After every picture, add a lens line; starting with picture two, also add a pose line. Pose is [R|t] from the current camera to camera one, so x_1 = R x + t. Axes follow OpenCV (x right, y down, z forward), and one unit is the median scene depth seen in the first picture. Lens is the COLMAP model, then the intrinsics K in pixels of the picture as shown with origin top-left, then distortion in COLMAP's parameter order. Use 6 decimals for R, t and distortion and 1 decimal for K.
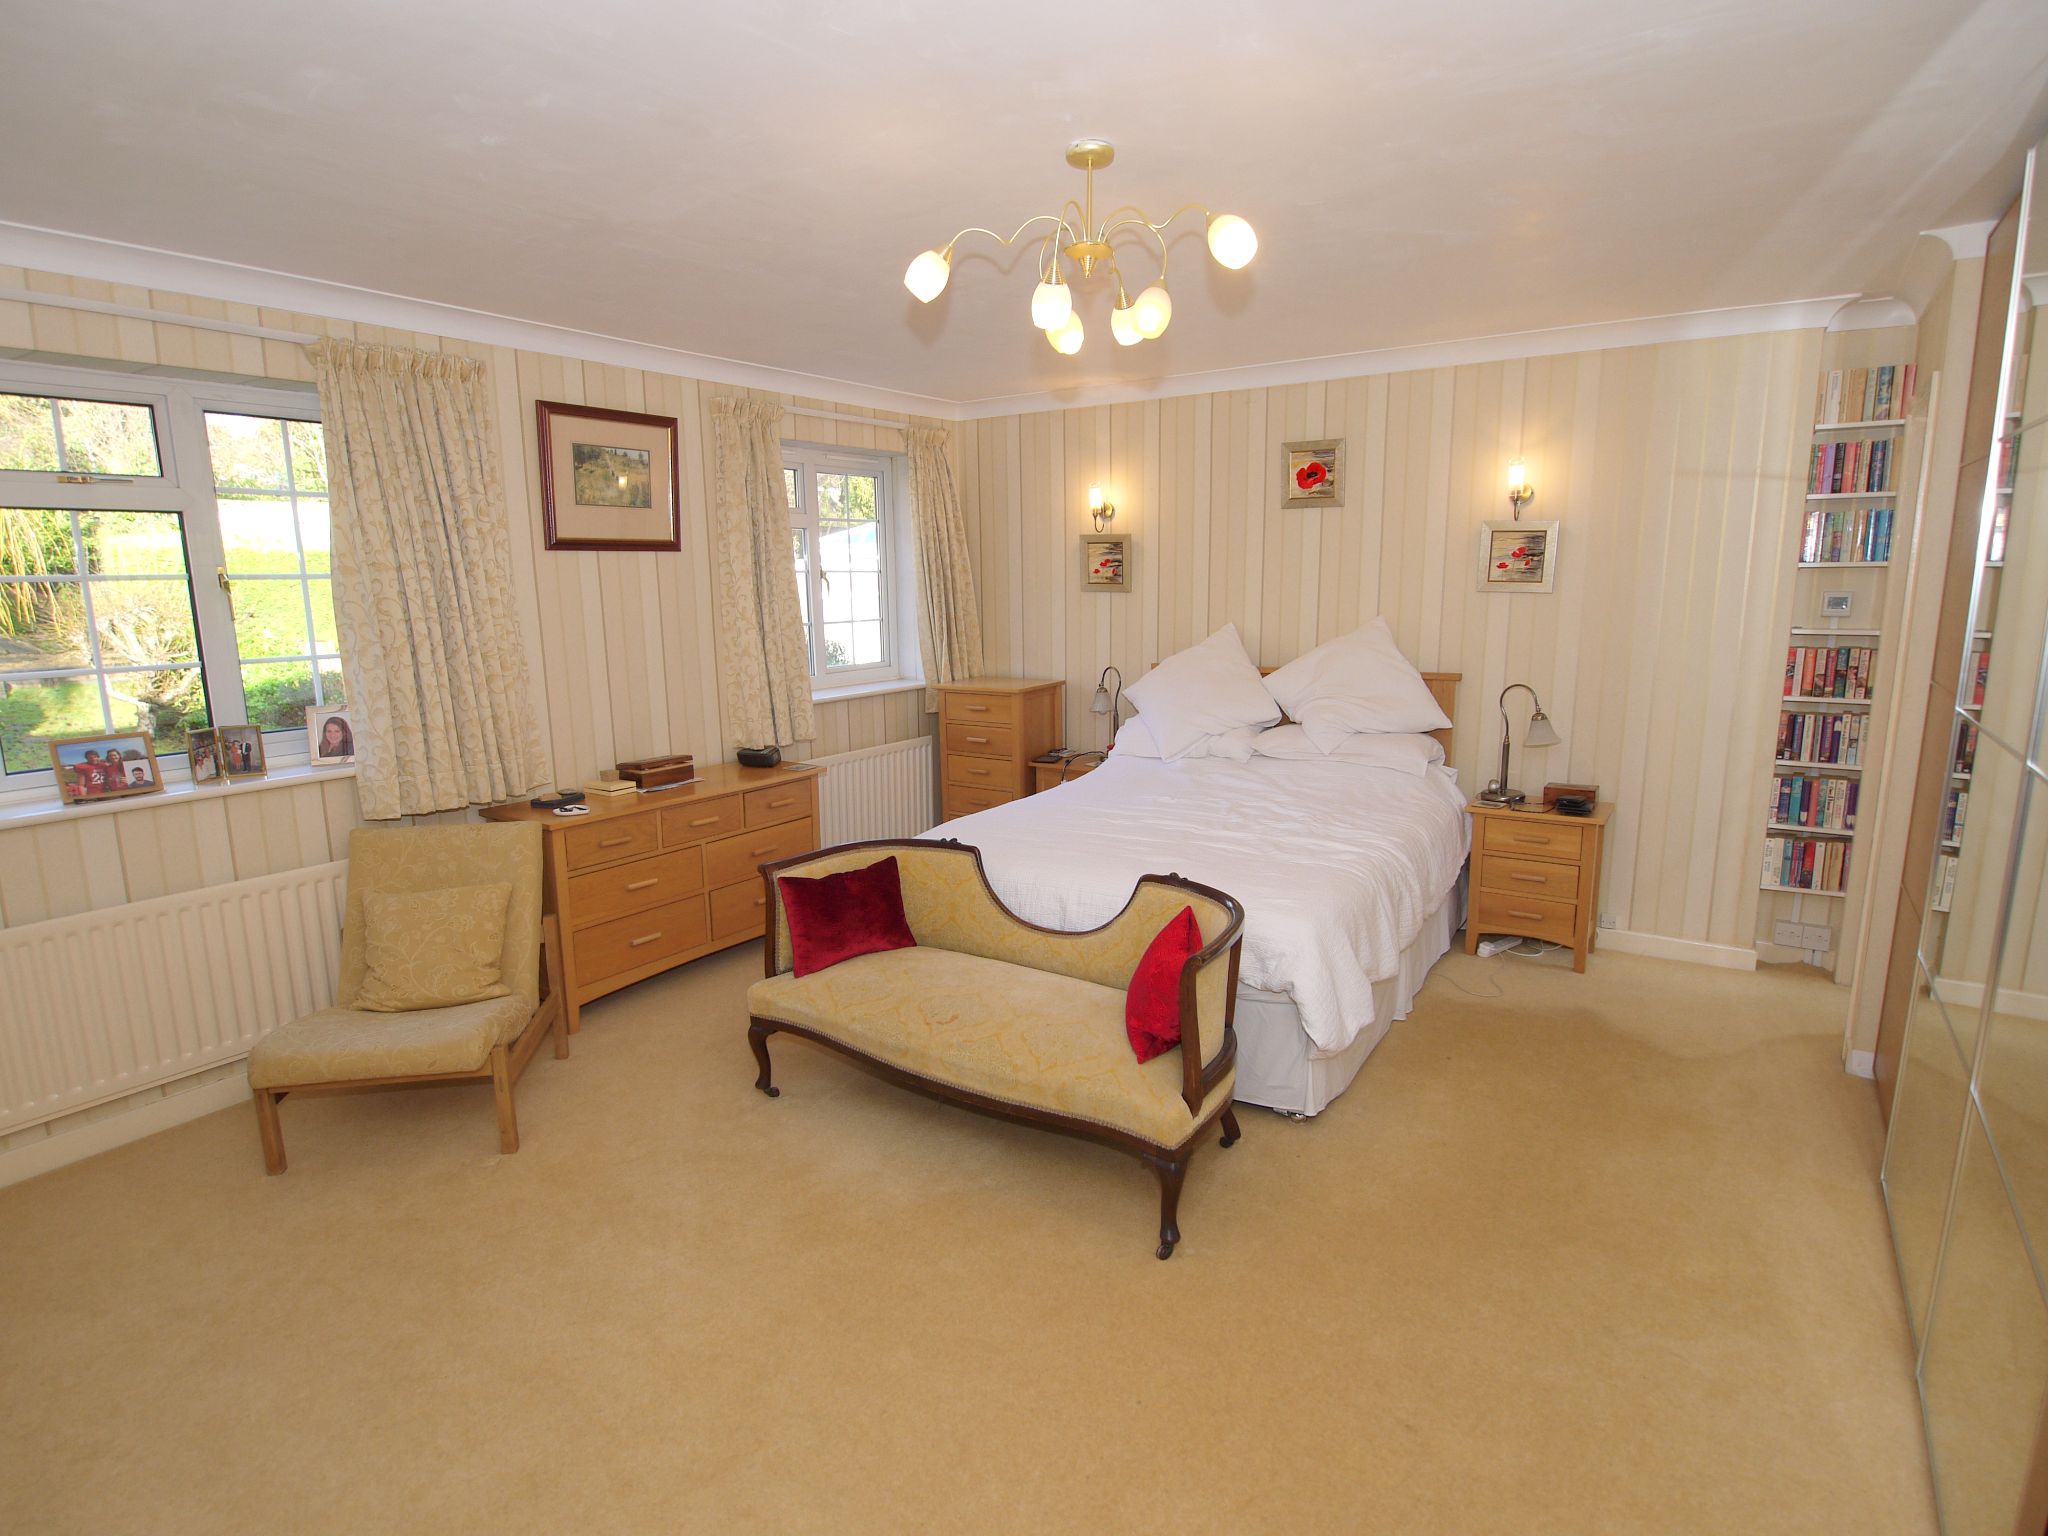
lens RADIAL K [[1078.5, 0, 1013.4], [0, 1078.5, 778.5], [0, 0, 1]] dist [-0.010423, -0.004432]
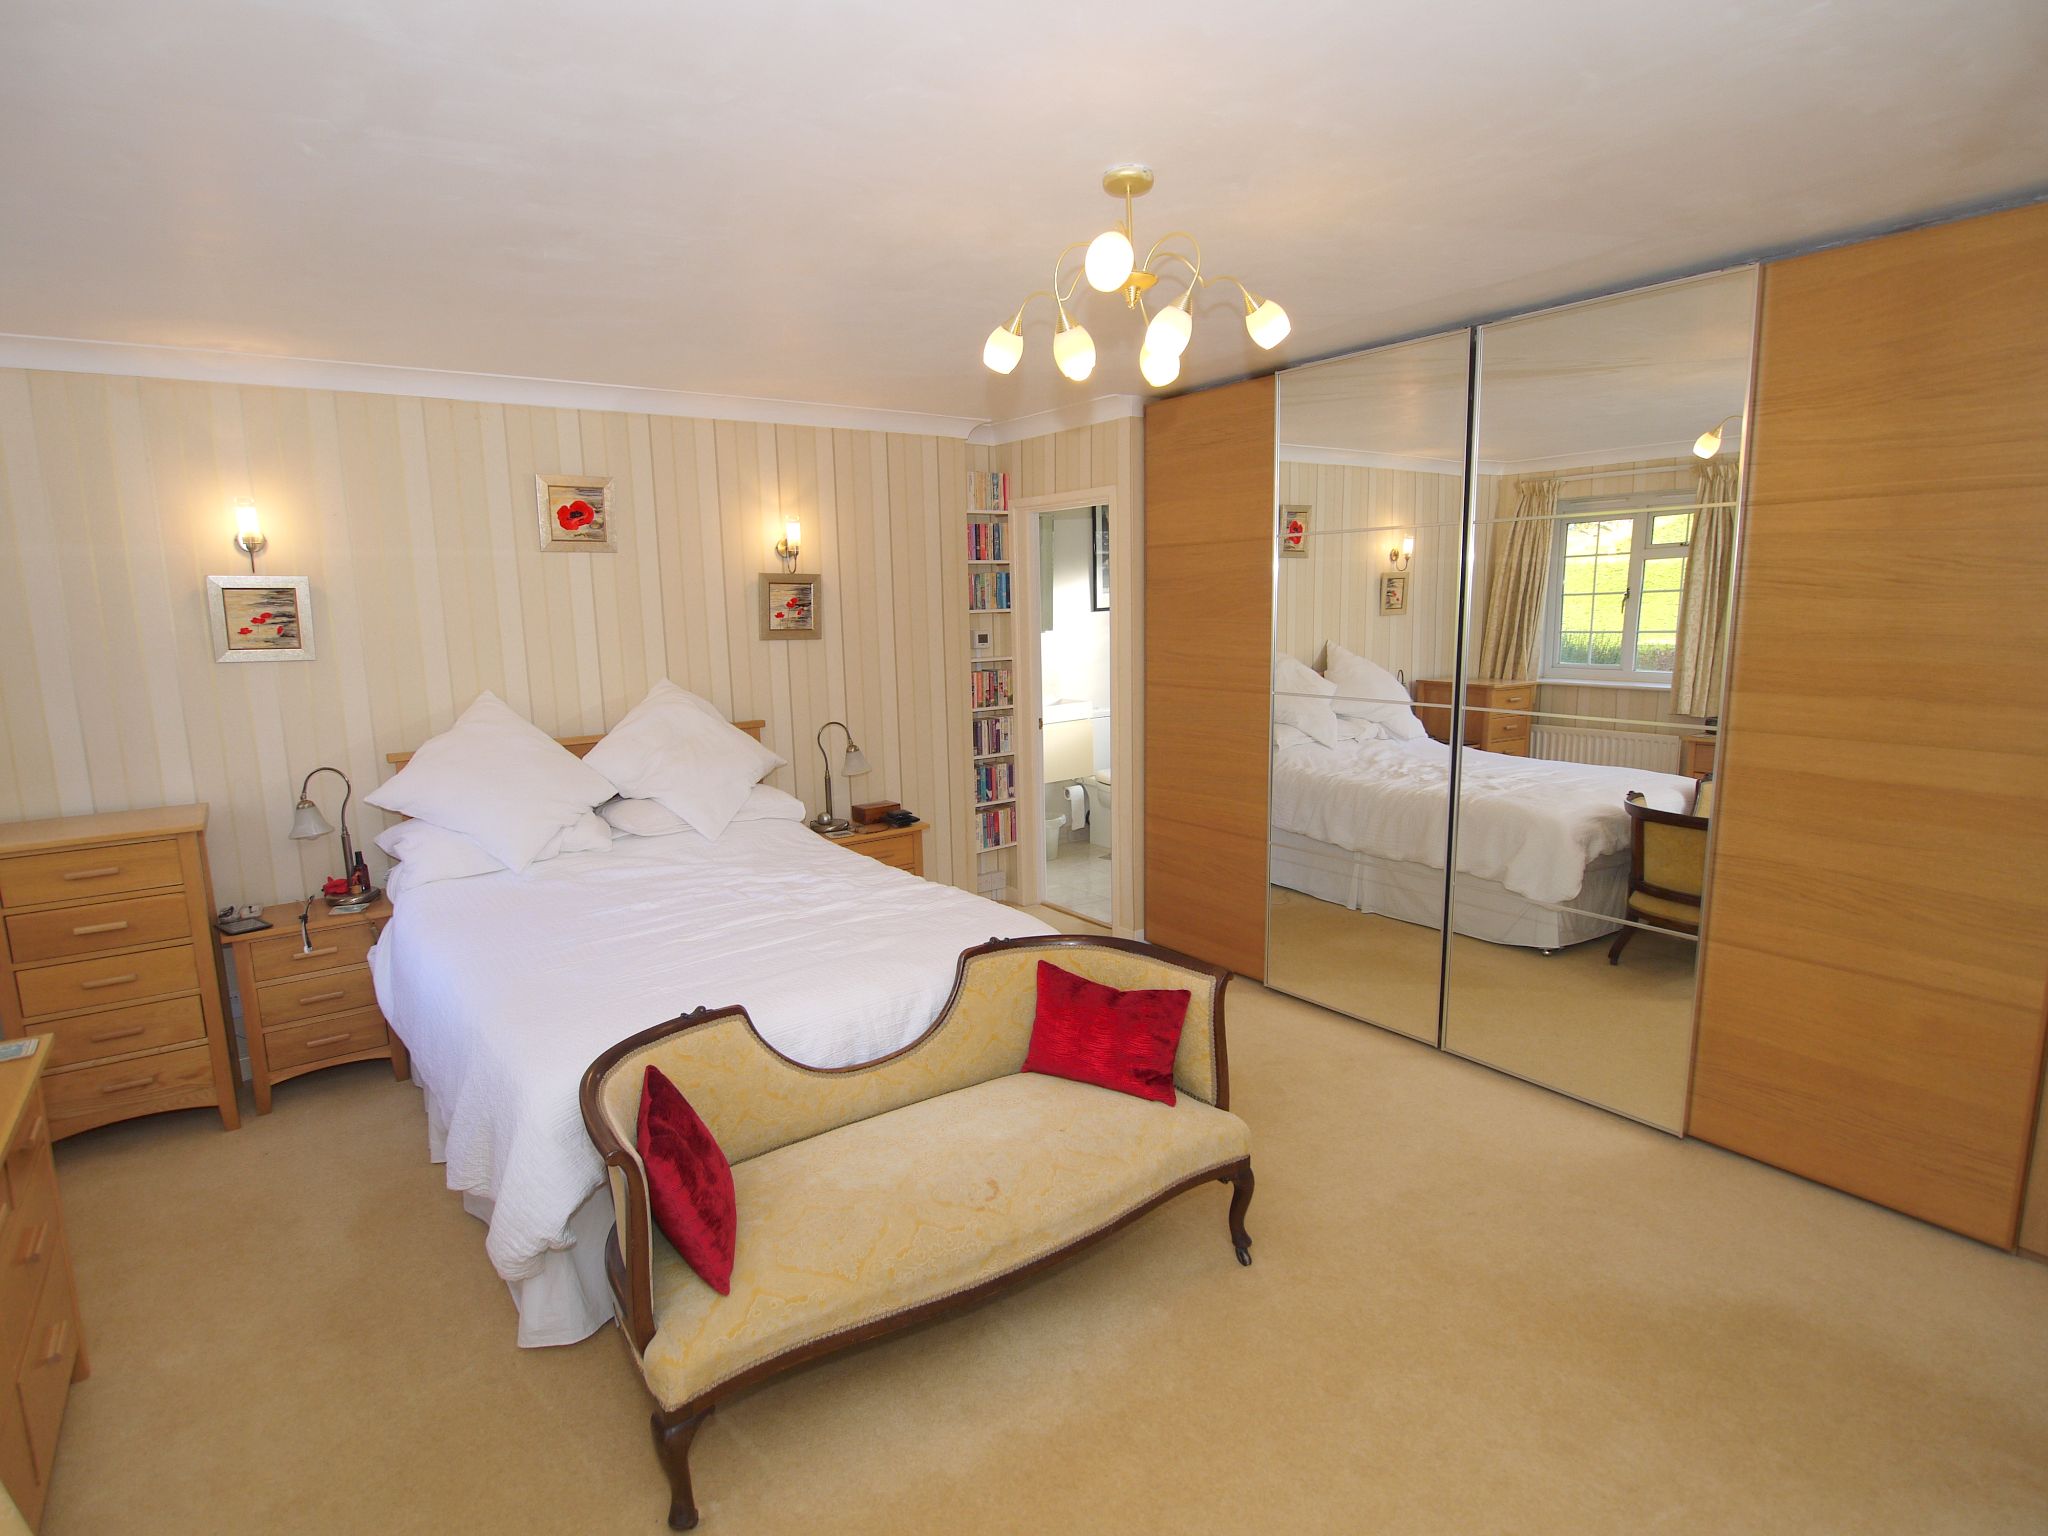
lens RADIAL K [[1078.5, 0, 1015.2], [0, 1078.5, 758.0], [0, 0, 1]] dist [-0.010423, -0.004432]
pose [[0.349448, -0.128586, 0.928090, -0.512658], [0.194883, 0.978850, 0.062240, -0.088062], [-0.916464, 0.159120, 0.367116, 0.457866]]
